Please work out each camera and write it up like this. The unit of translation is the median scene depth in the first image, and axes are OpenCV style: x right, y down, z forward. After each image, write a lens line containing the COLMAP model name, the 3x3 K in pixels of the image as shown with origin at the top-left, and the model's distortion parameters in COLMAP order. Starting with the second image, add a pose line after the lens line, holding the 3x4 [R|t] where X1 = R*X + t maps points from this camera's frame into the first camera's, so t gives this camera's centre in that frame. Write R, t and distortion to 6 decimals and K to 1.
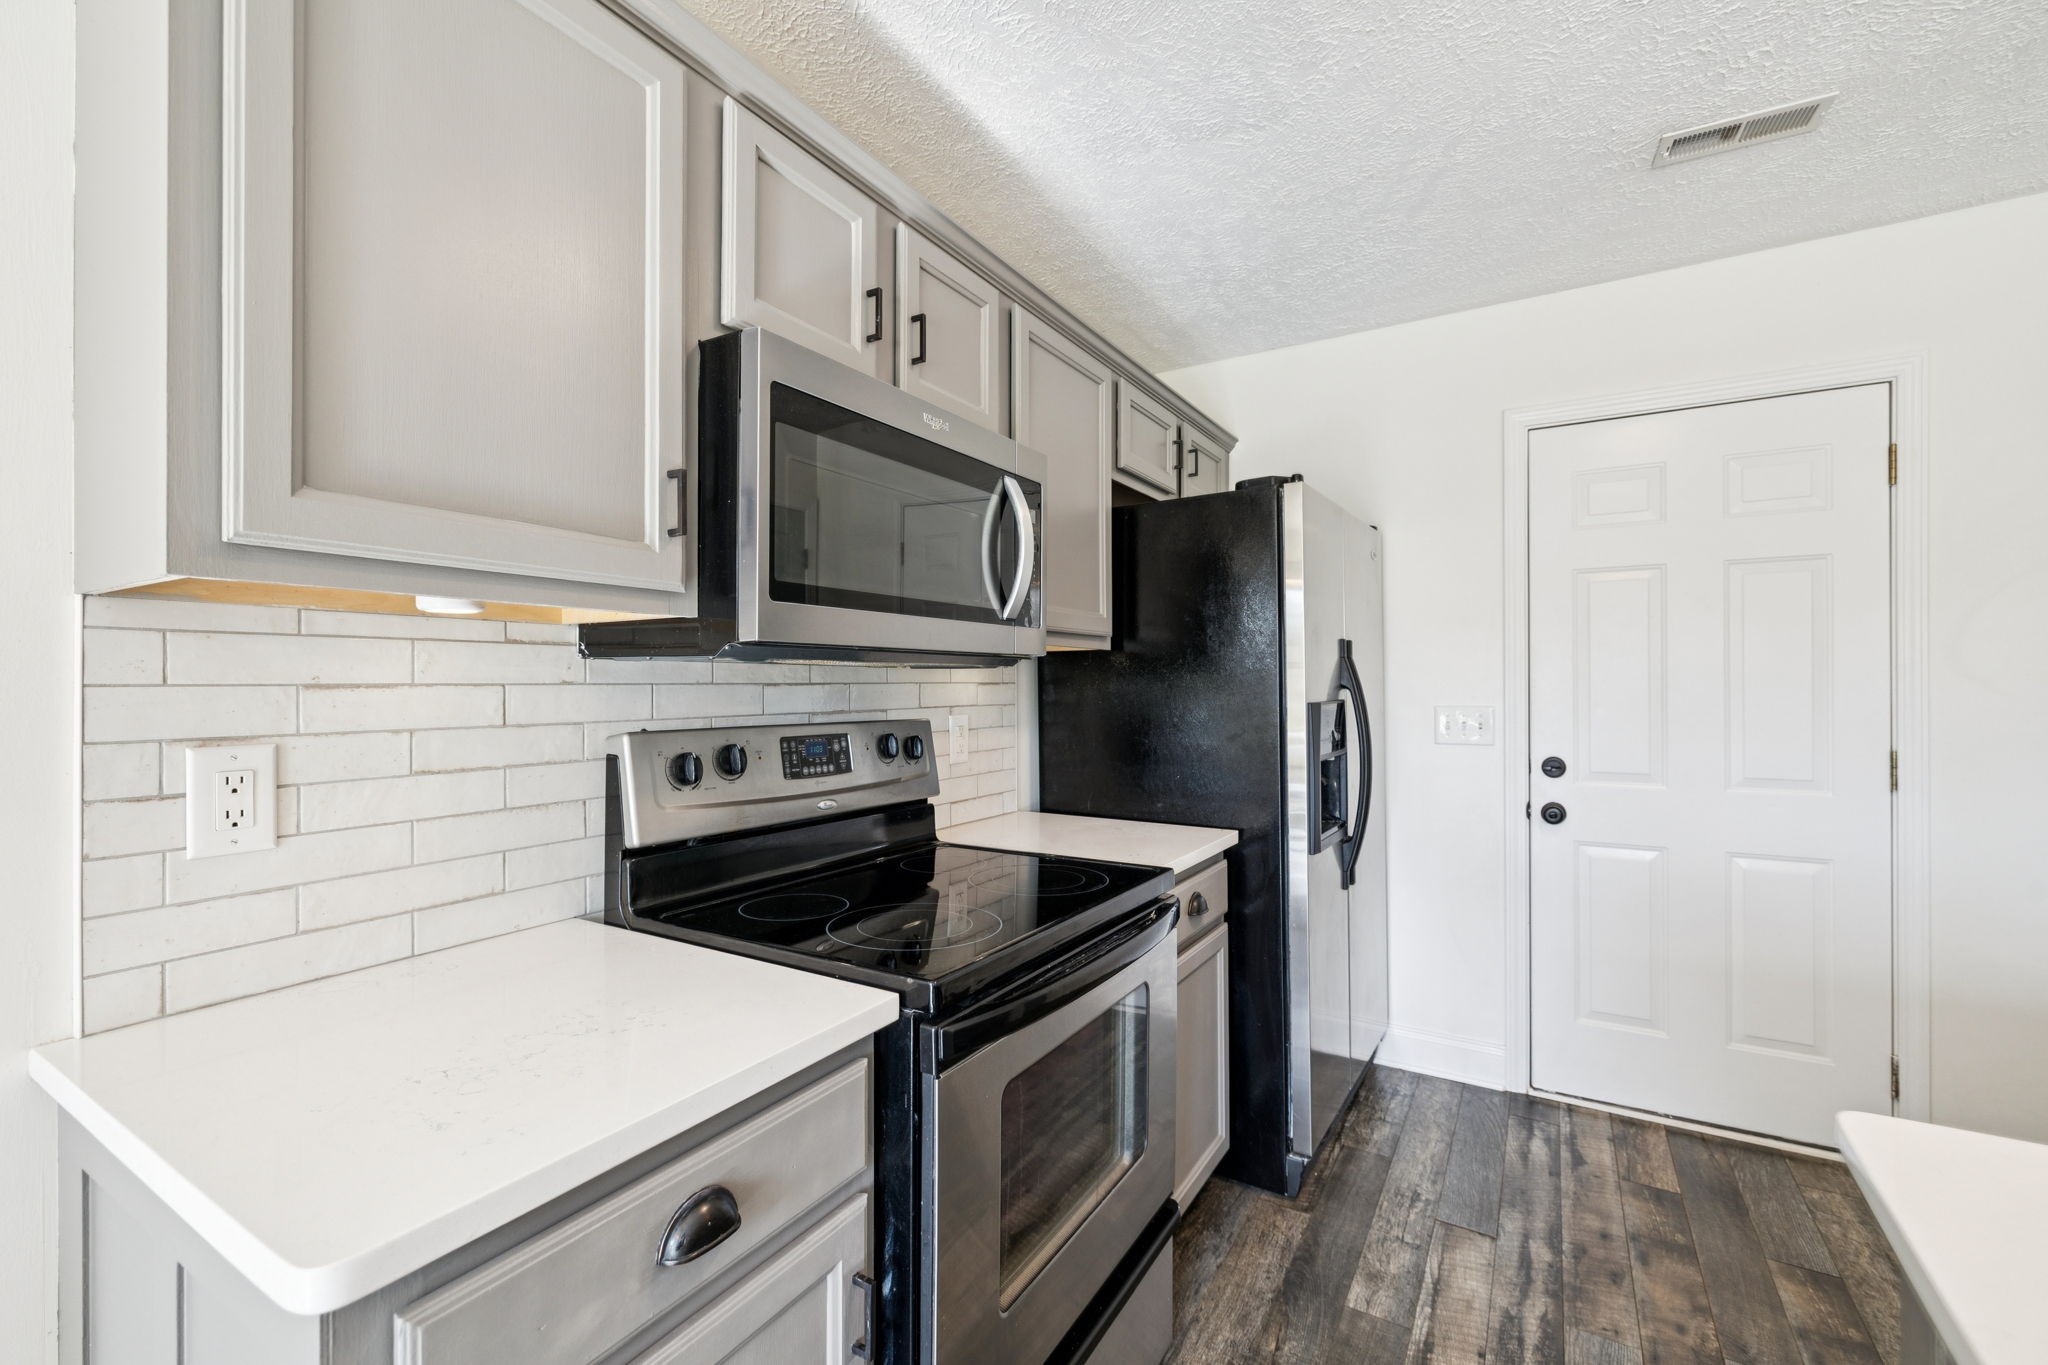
lens RADIAL K [[861.6, 0, 1024.0], [0, 861.6, 682.5], [0, 0, 1]] dist [-0.002846, -0.000588]
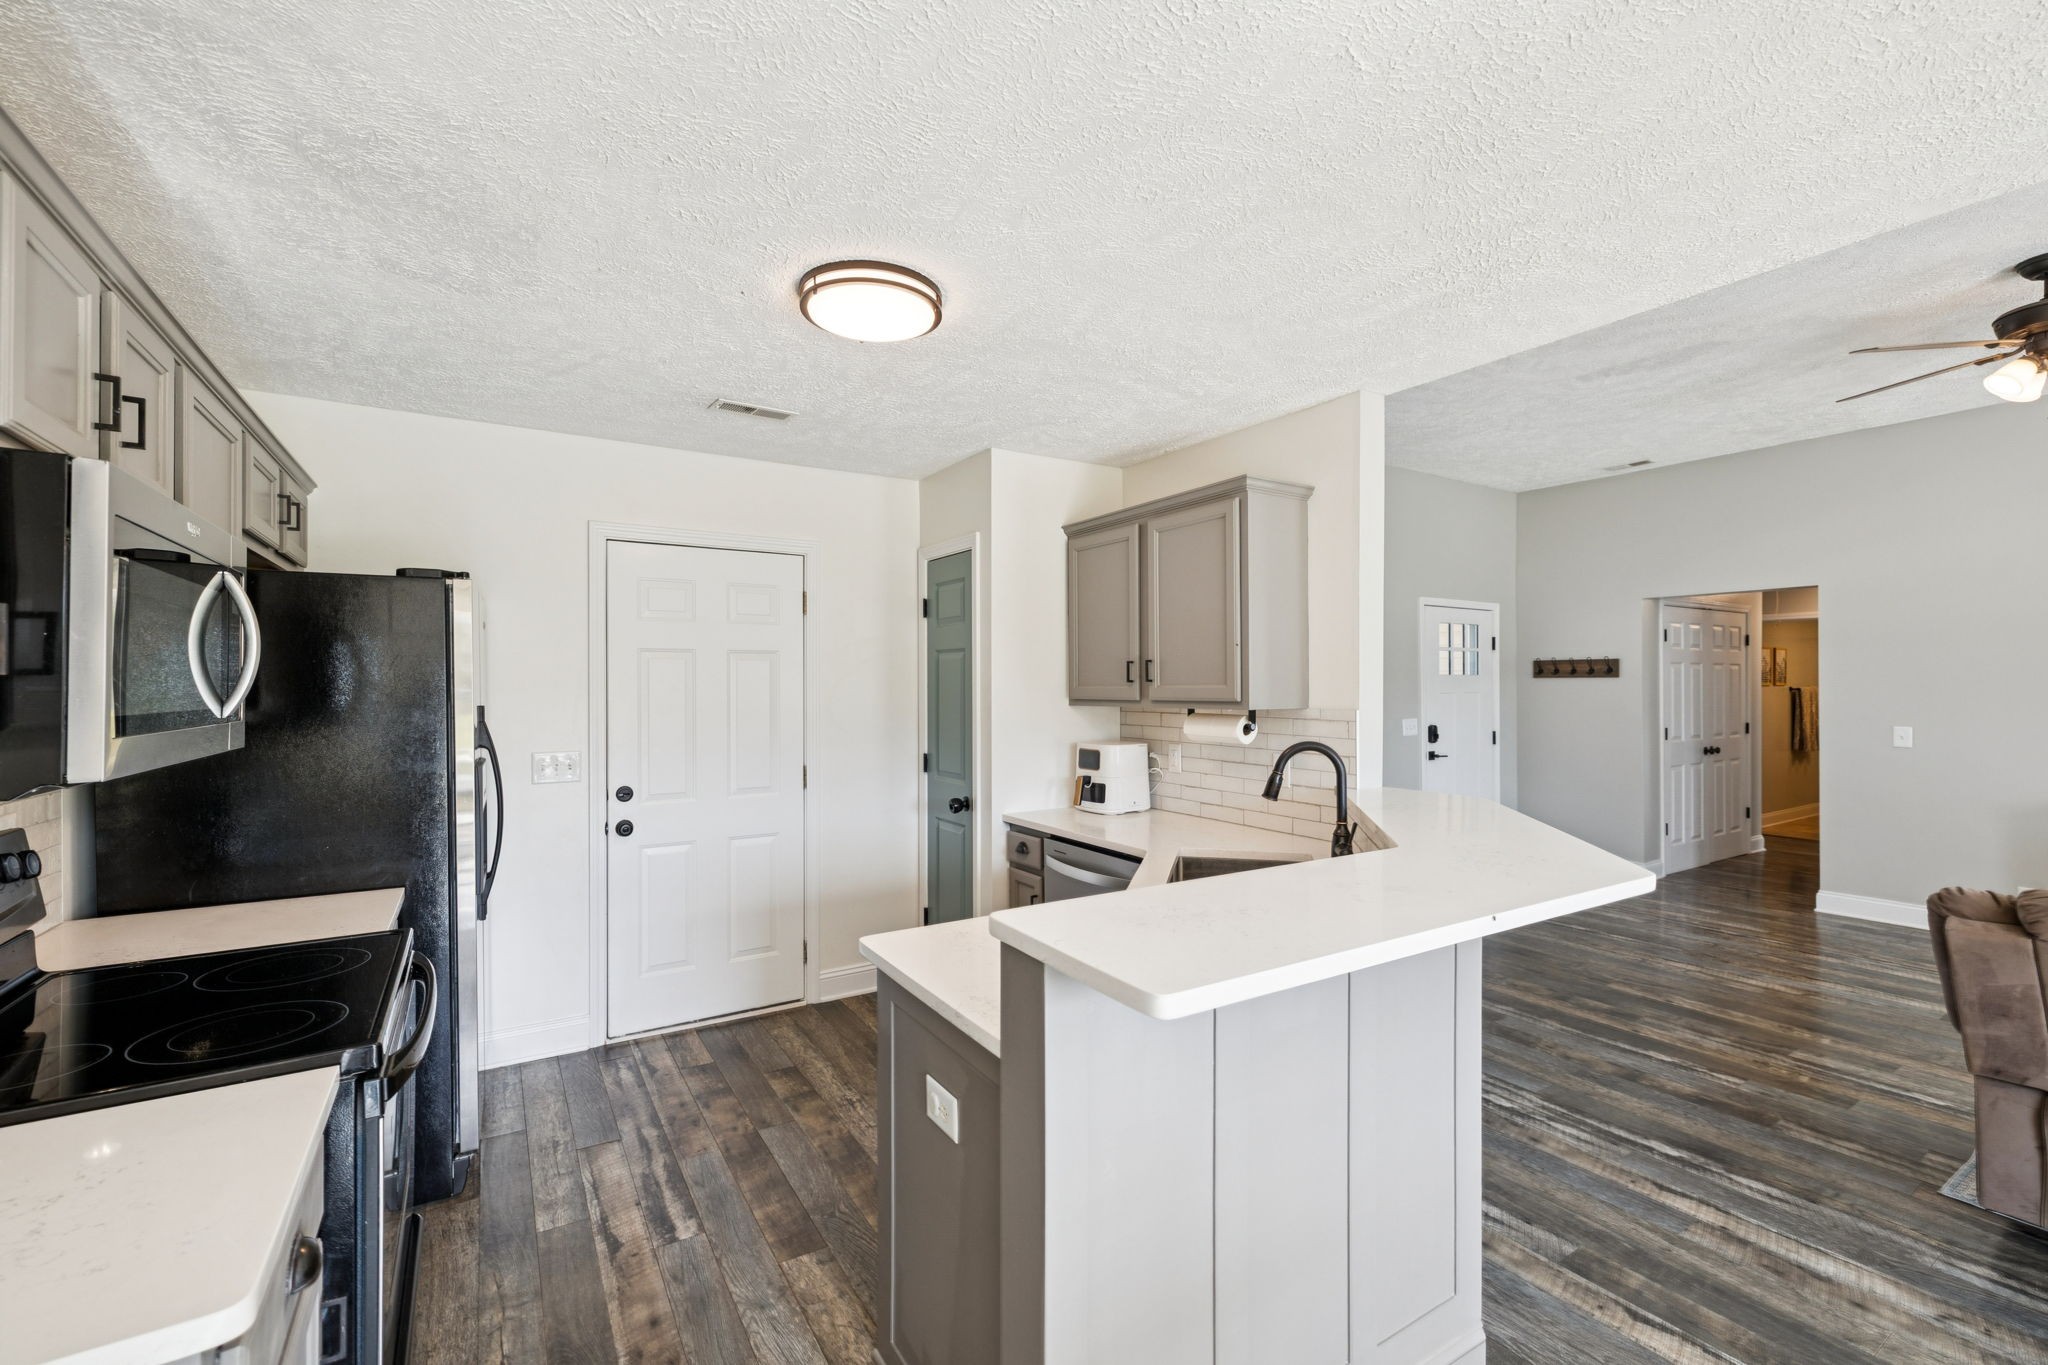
lens RADIAL K [[861.0, 0, 1026.4], [0, 861.0, 687.1], [0, 0, 1]] dist [0.001018, -0.000276]
pose [[0.443020, 0.001413, 0.896511, -0.402222], [-0.000090, 0.999999, -0.001532, -0.085338], [-0.896512, 0.000597, 0.443019, -0.207504]]
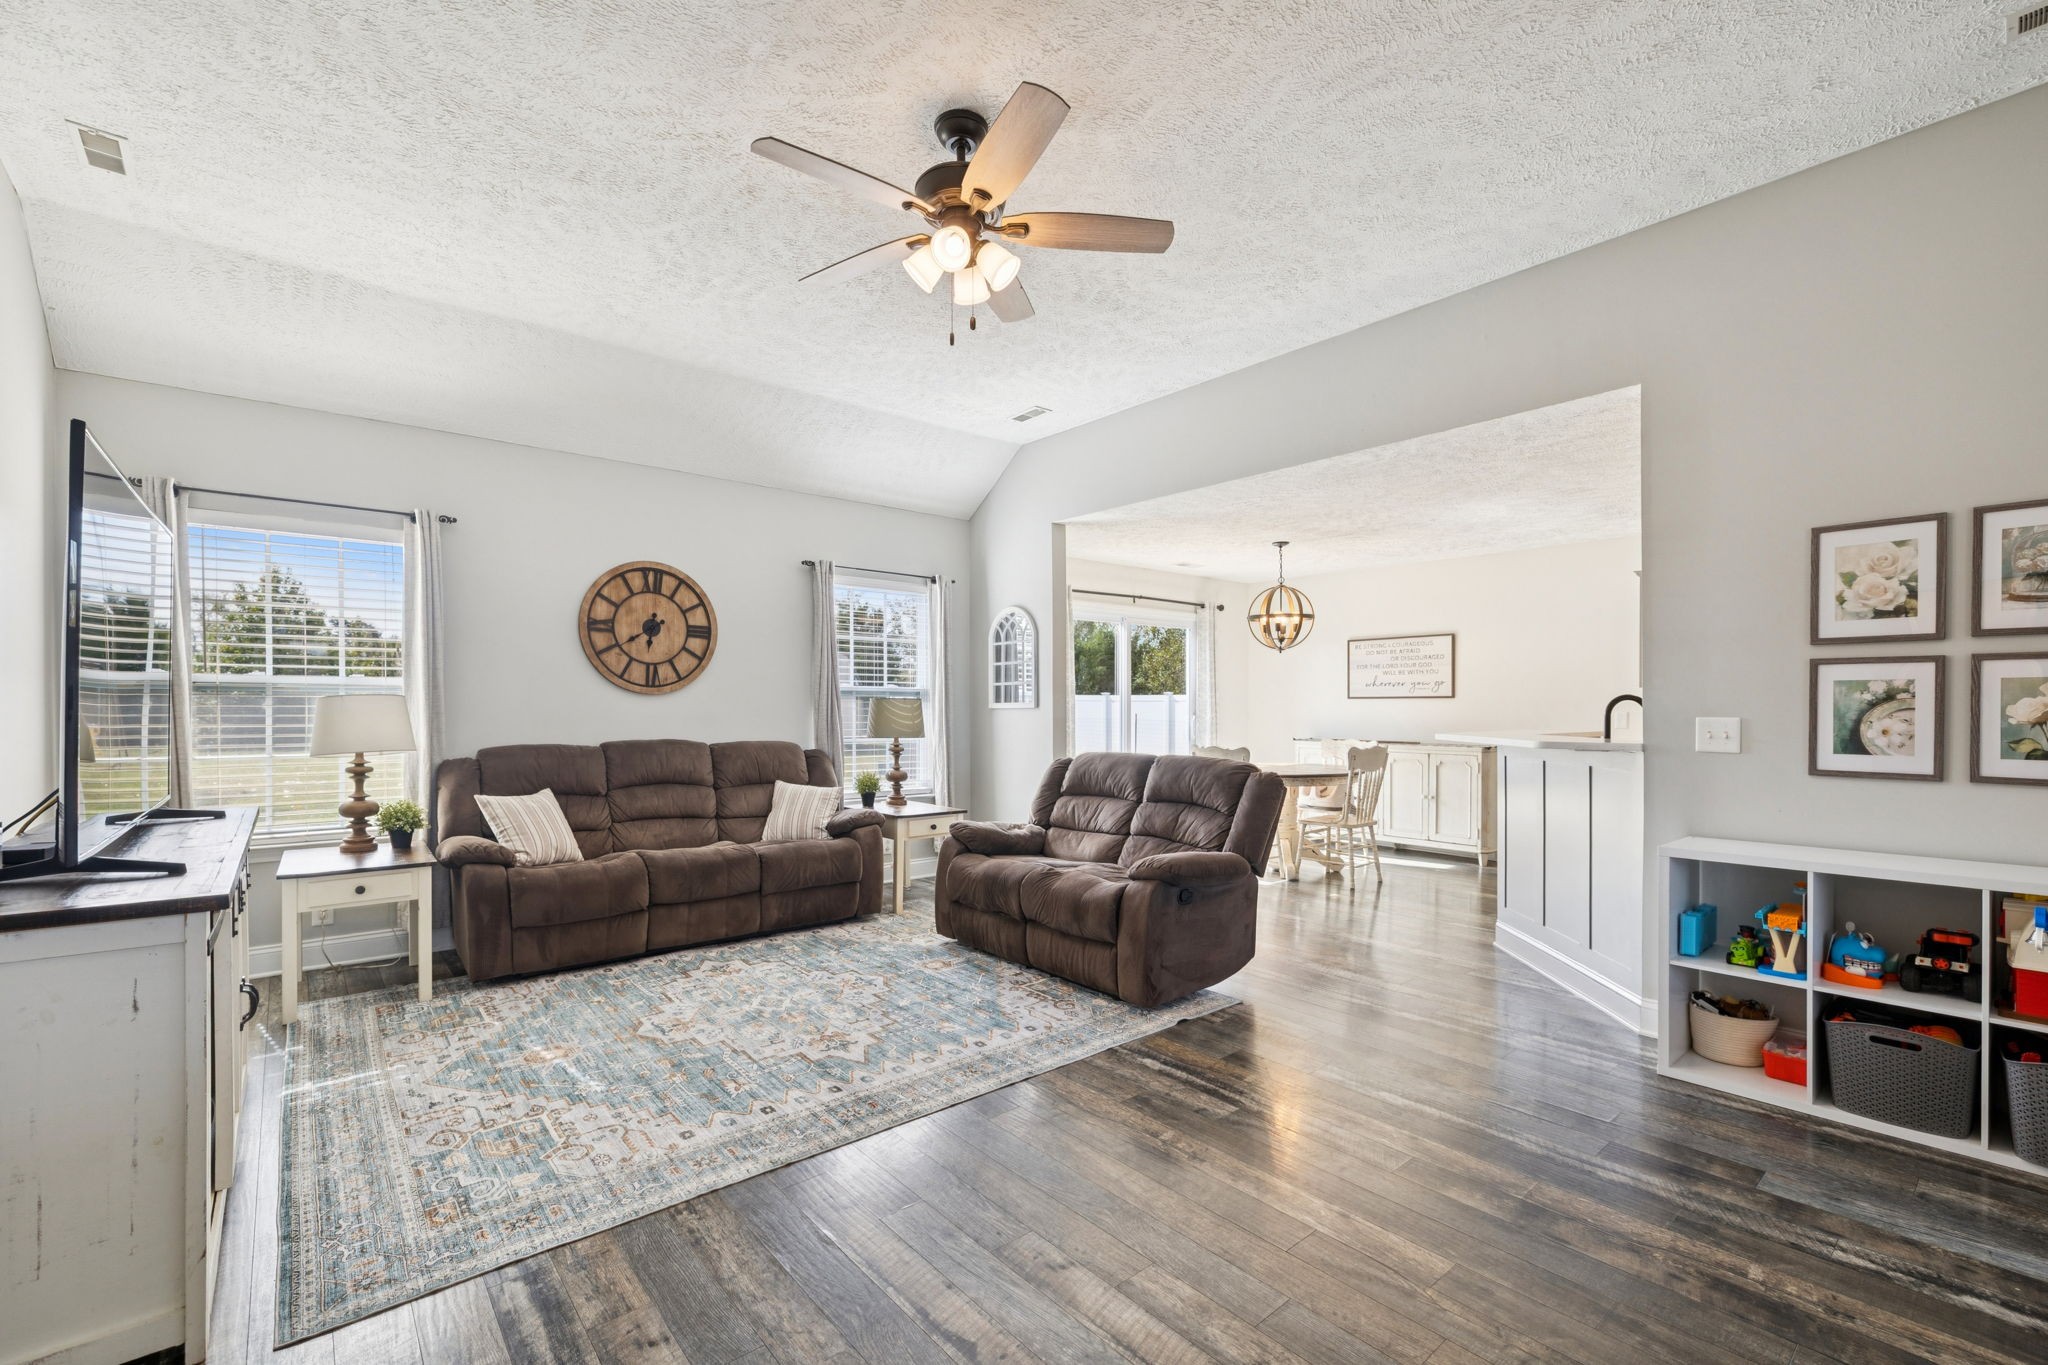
lens RADIAL K [[870.5, 0, 1034.6], [0, 870.5, 704.1], [0, 0, 1]] dist [0.000861, 0.000362]
pose [[-0.303198, -0.000393, -0.952928, 3.053613], [0.002727, 0.999995, -0.001280, 0.008930], [0.952924, -0.002987, -0.303195, -0.677067]]
